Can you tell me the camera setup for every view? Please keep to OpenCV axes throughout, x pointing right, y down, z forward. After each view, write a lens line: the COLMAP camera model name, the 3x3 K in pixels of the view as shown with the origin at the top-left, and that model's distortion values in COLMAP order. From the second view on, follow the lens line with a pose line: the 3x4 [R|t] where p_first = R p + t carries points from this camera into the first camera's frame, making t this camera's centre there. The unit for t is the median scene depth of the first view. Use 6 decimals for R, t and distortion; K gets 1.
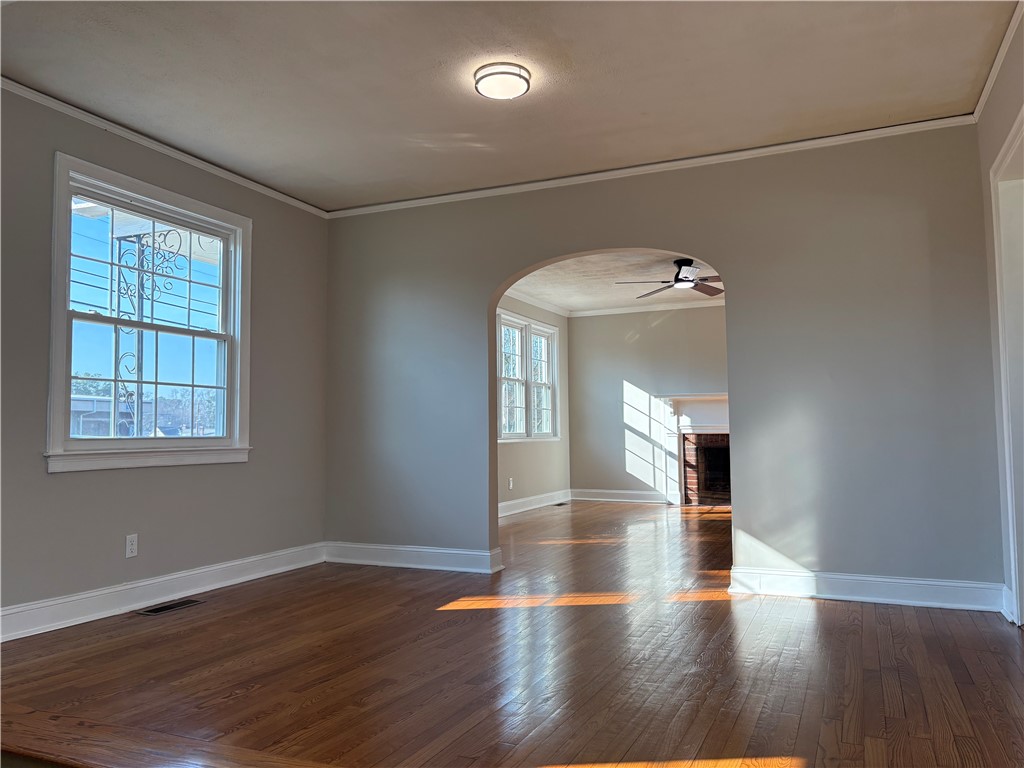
lens RADIAL K [[780.0, 0, 516.3], [0, 780.0, 386.5], [0, 0, 1]] dist [0.044186, -0.051603]
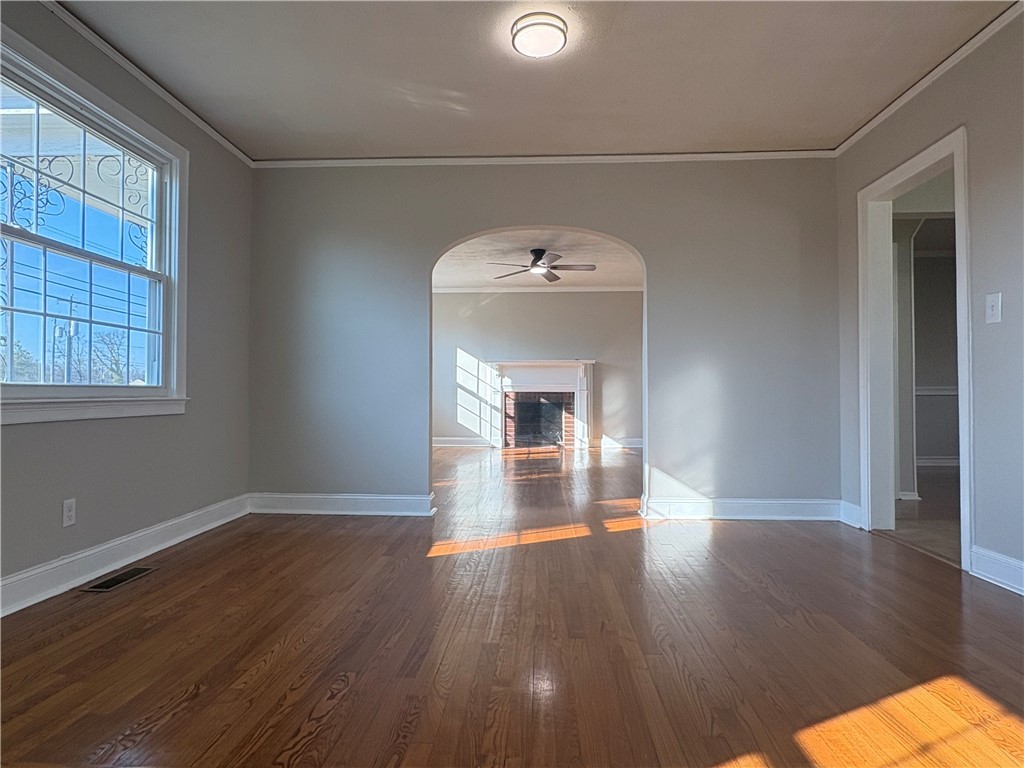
lens RADIAL K [[593.2, 0, 516.2], [0, 593.2, 383.6], [0, 0, 1]] dist [-0.003761, 0.004933]
pose [[0.933074, 0.015506, 0.359351, -0.224803], [-0.030920, 0.998830, 0.037186, 0.021730], [-0.358353, -0.045809, 0.932461, 0.200539]]
